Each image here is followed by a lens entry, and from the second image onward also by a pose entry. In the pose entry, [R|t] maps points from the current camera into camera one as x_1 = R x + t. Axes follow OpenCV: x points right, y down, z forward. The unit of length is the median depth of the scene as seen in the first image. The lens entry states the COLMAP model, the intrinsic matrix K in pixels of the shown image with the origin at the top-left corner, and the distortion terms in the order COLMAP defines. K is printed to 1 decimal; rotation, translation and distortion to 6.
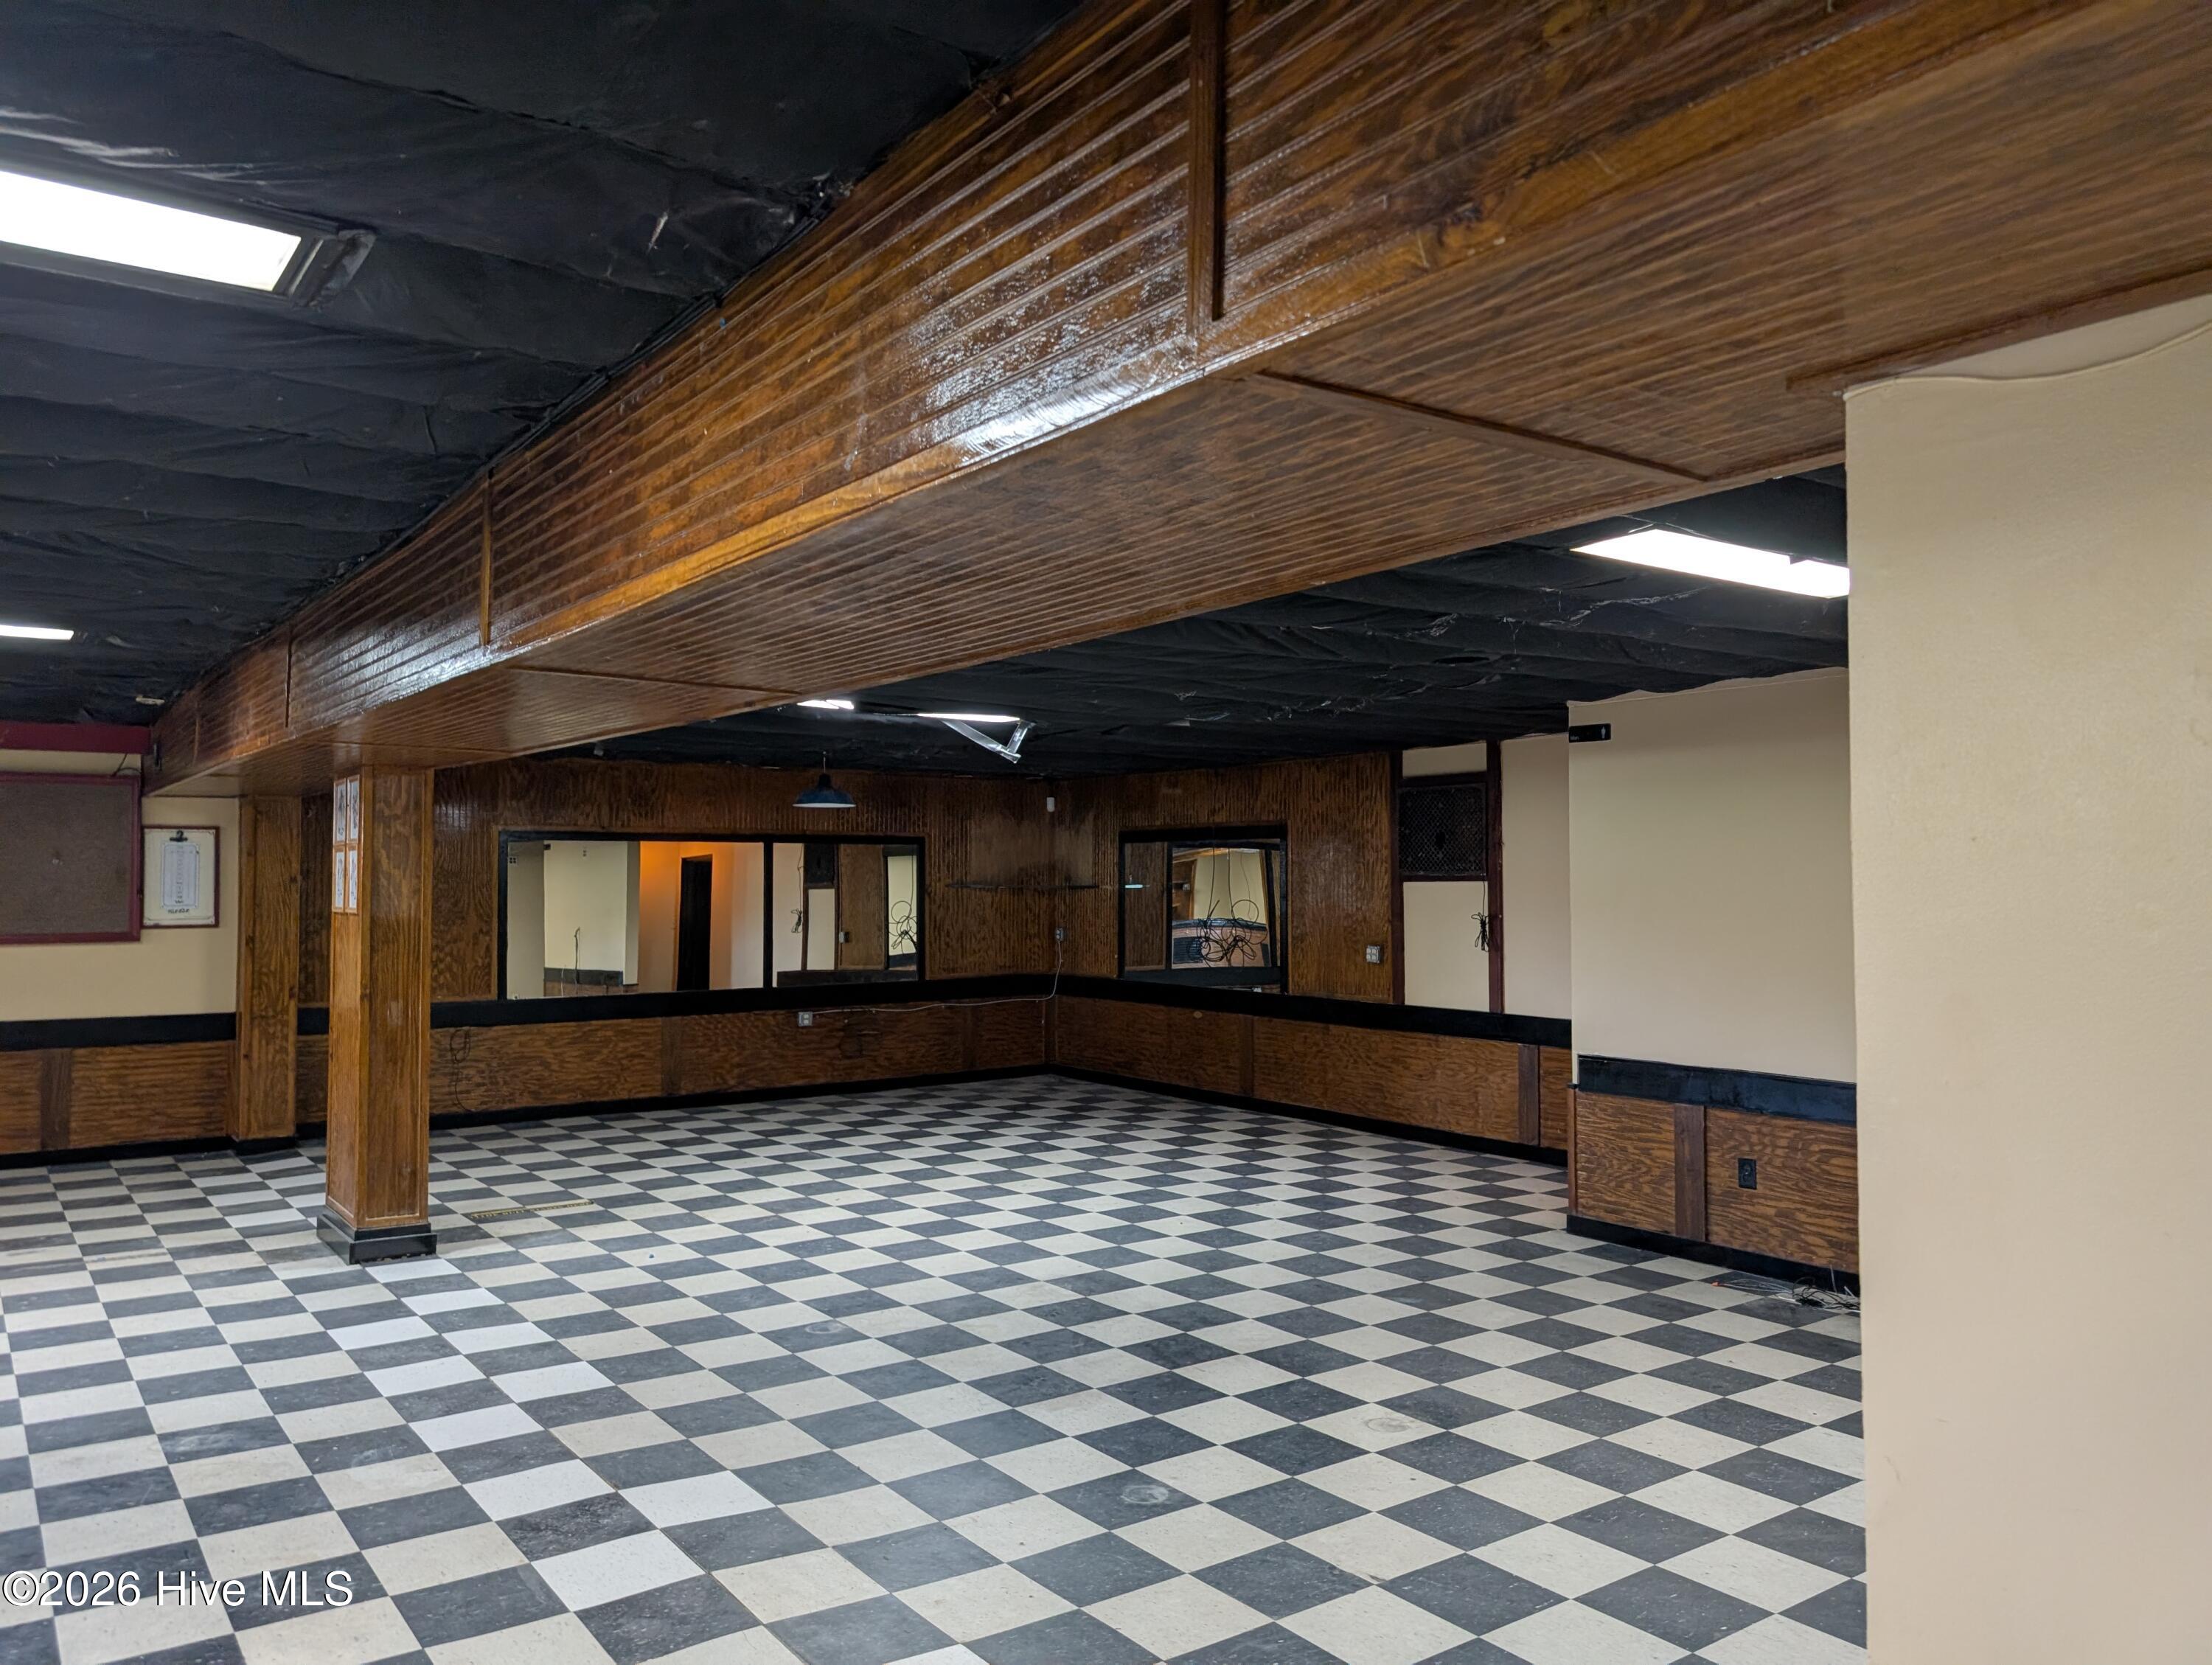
lens RADIAL K [[1592.5, 0, 1108.4], [0, 1592.5, 821.6], [0, 0, 1]] dist [0.026250, -0.025804]
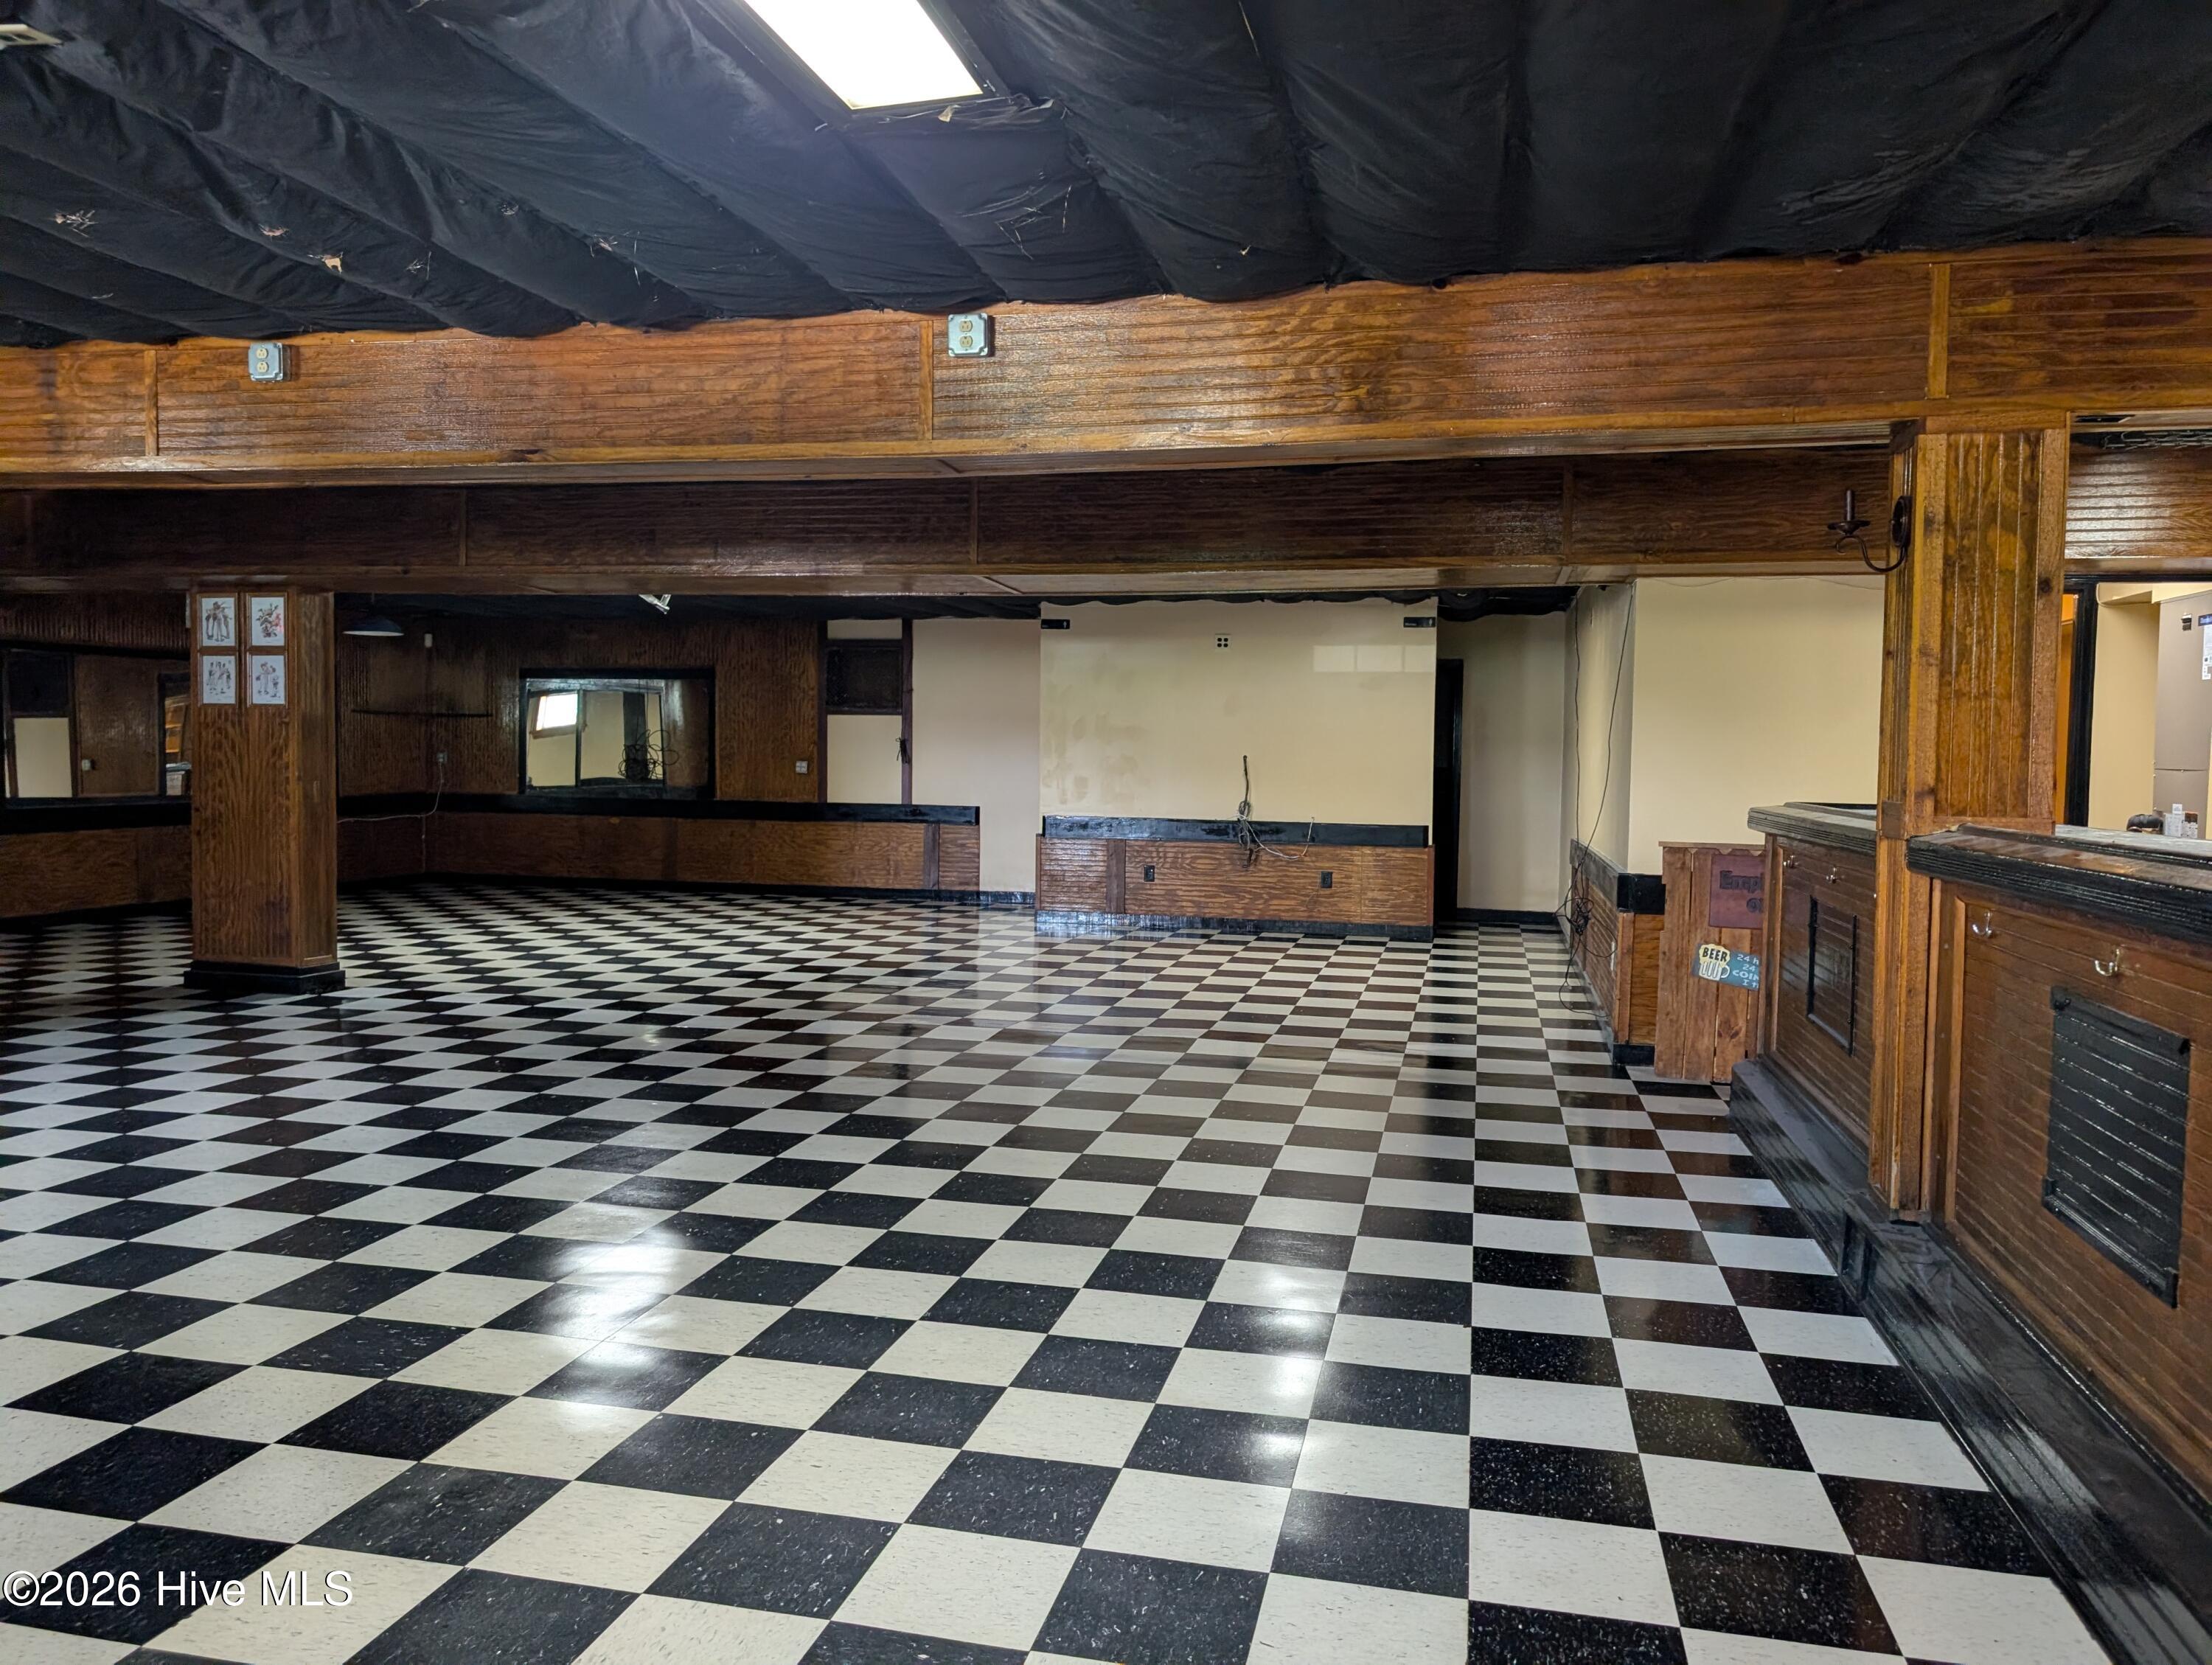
lens RADIAL K [[1592.5, 0, 1100.9], [0, 1592.5, 825.9], [0, 0, 1]] dist [0.026250, -0.025804]
pose [[0.759492, -0.018619, 0.650251, -0.573717], [-0.039454, 0.996432, 0.074613, 0.022791], [-0.649320, -0.082323, 0.756047, -0.228244]]
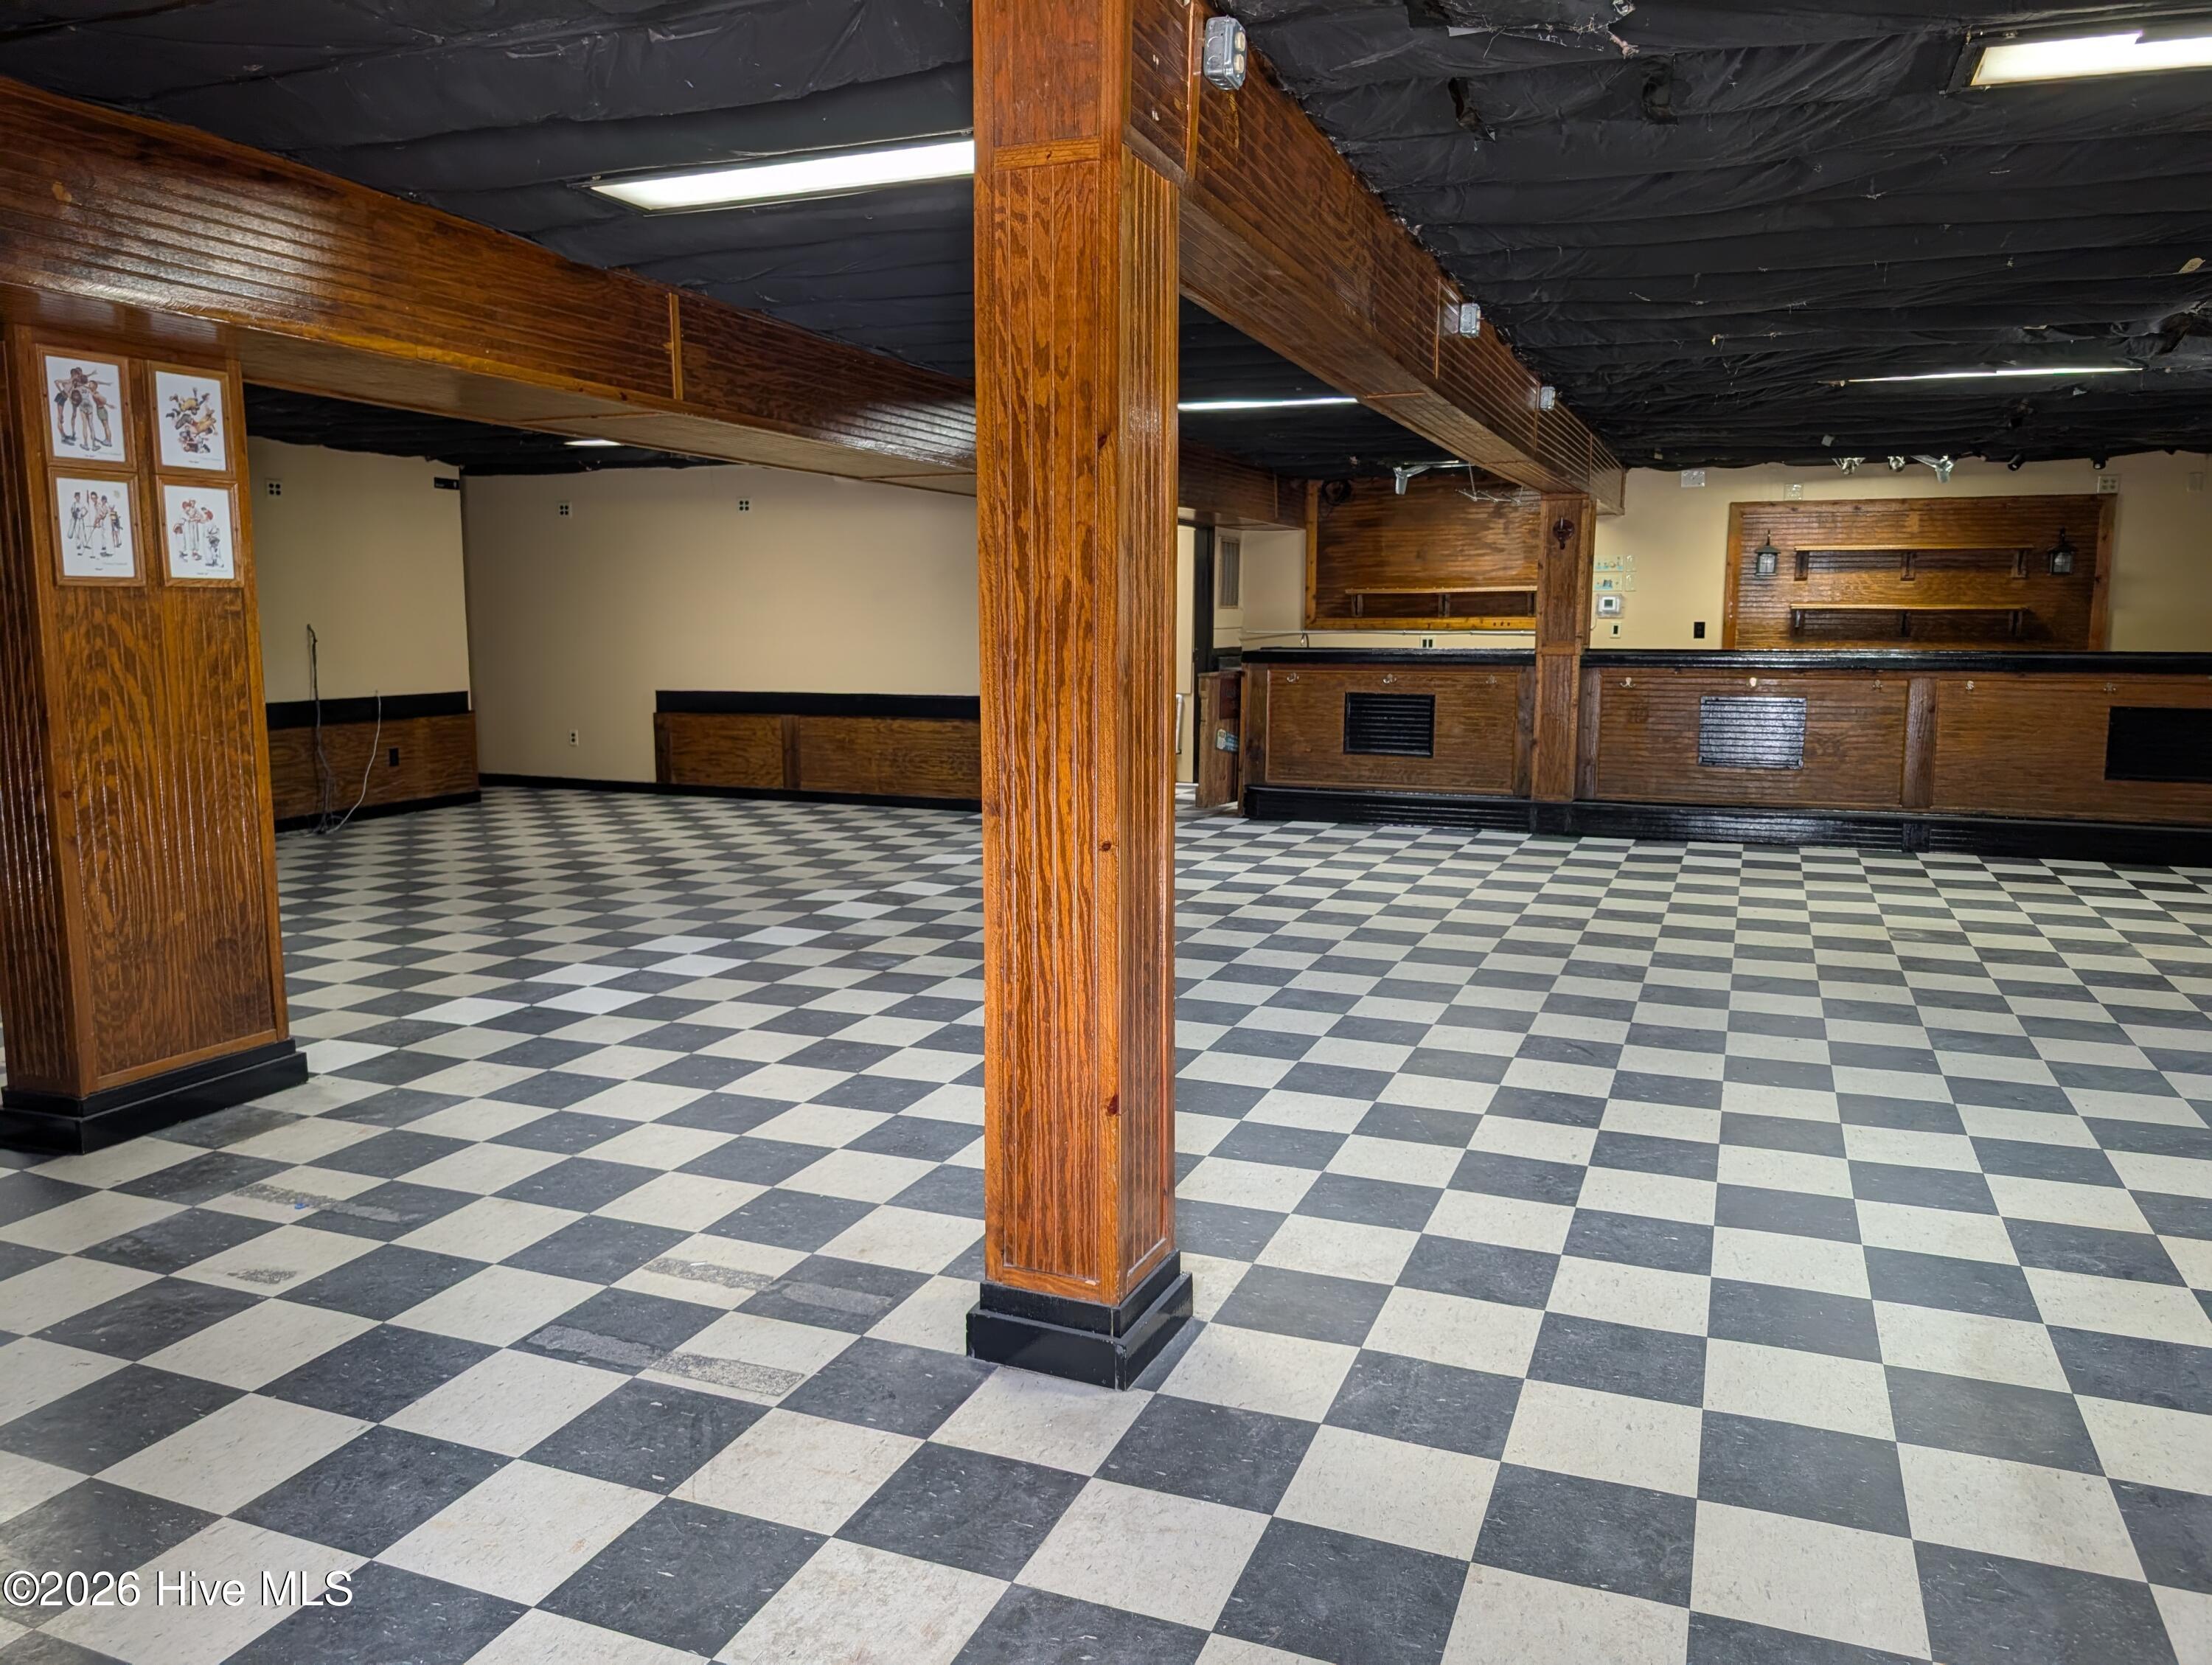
lens RADIAL K [[1592.5, 0, 1127.5], [0, 1592.5, 820.2], [0, 0, 1]] dist [0.026250, -0.025804]
pose [[-0.527703, -0.113771, 0.841775, -0.899128], [-0.034338, 0.993037, 0.112689, 0.047710], [-0.848735, 0.030561, -0.527935, 0.756149]]
